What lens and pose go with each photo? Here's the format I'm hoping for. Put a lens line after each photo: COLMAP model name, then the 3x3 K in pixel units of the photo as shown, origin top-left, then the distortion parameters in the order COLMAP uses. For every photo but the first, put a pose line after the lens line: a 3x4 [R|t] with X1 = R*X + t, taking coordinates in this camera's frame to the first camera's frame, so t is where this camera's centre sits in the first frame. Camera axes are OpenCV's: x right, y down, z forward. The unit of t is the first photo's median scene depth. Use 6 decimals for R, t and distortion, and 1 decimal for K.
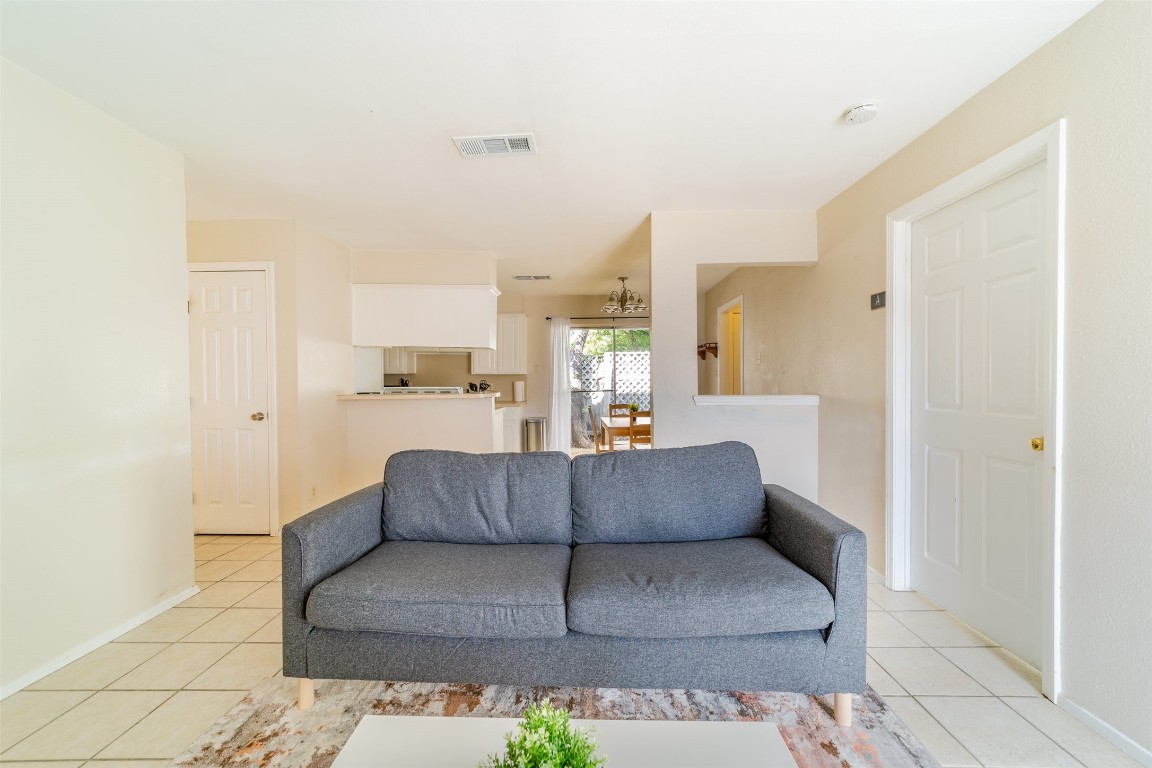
lens RADIAL K [[450.2, 0, 577.5], [0, 450.2, 387.6], [0, 0, 1]] dist [-0.009708, 0.002962]
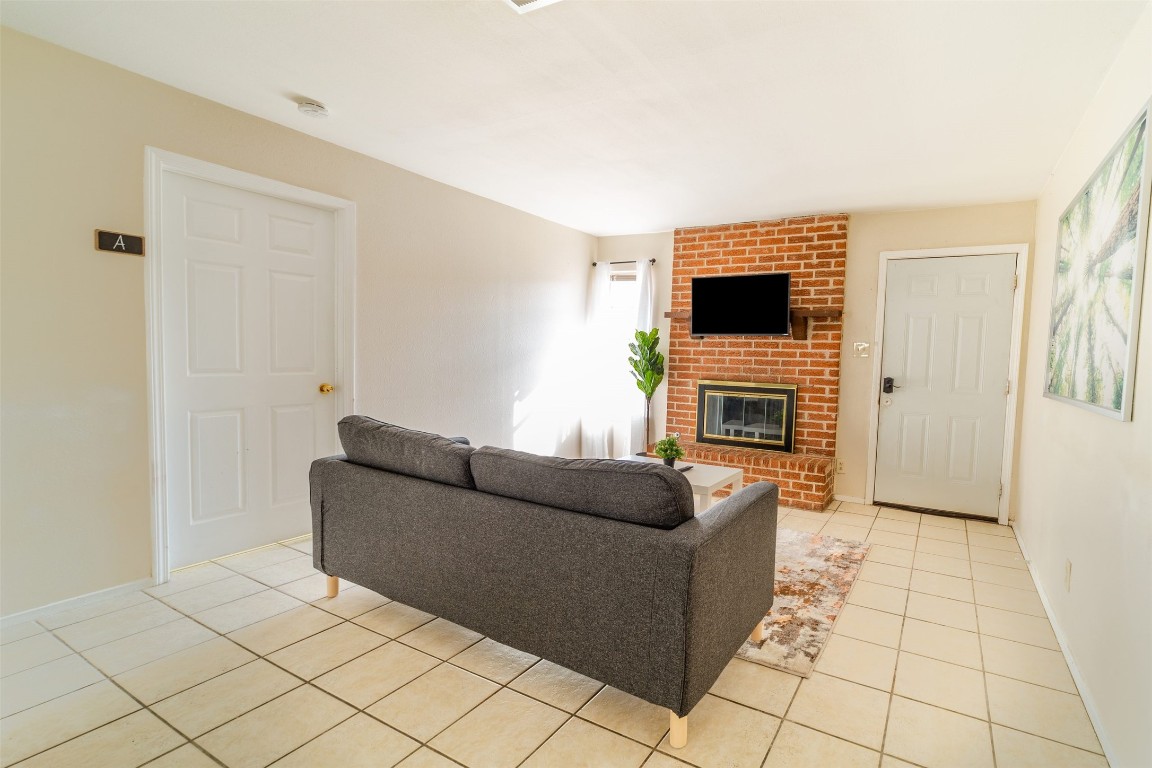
lens RADIAL K [[568.0, 0, 662.0], [0, 568.0, 394.0], [0, 0, 1]] dist [-0.016681, 0.000914]
pose [[-0.902625, -0.051477, 0.427338, -0.744782], [-0.017848, 0.996445, 0.082333, -0.034692], [-0.430057, 0.066688, -0.900335, 1.813409]]
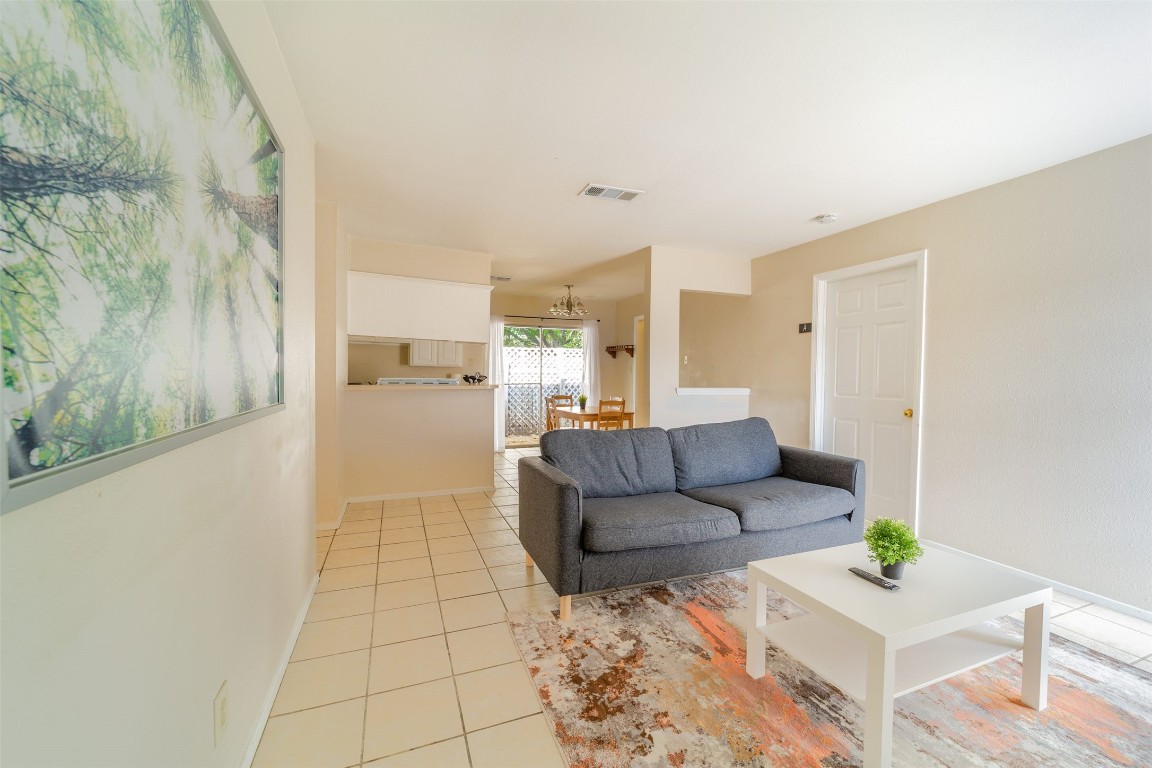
lens RADIAL K [[450.2, 0, 579.3], [0, 450.2, 386.3], [0, 0, 1]] dist [-0.009708, 0.002962]
pose [[0.919871, 0.006402, 0.392168, -0.827522], [-0.011063, 0.999892, 0.009628, 0.006235], [-0.392064, -0.013195, 0.919843, -0.177860]]
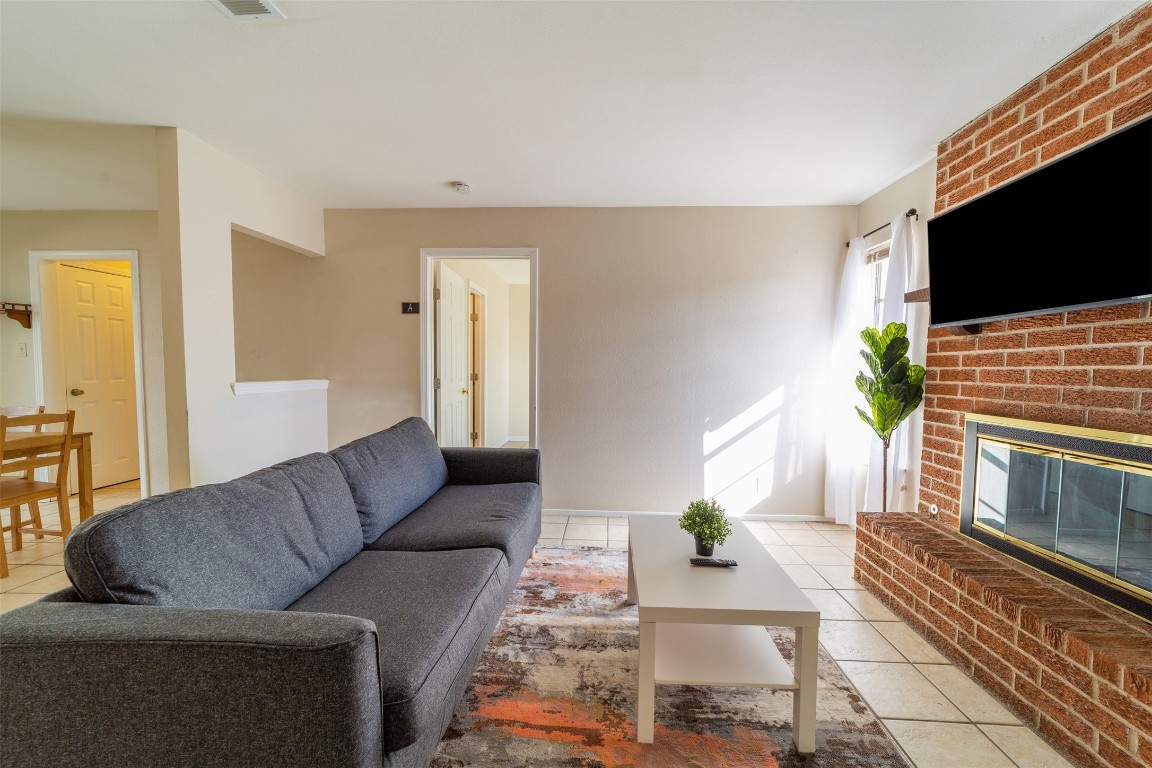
lens RADIAL K [[450.2, 0, 588.4], [0, 450.2, 389.9], [0, 0, 1]] dist [-0.009708, 0.002962]
pose [[0.029926, -0.044360, 0.998567, -0.843412], [0.006869, 0.999000, 0.044173, -0.001690], [-0.999529, 0.005537, 0.030201, 0.508911]]
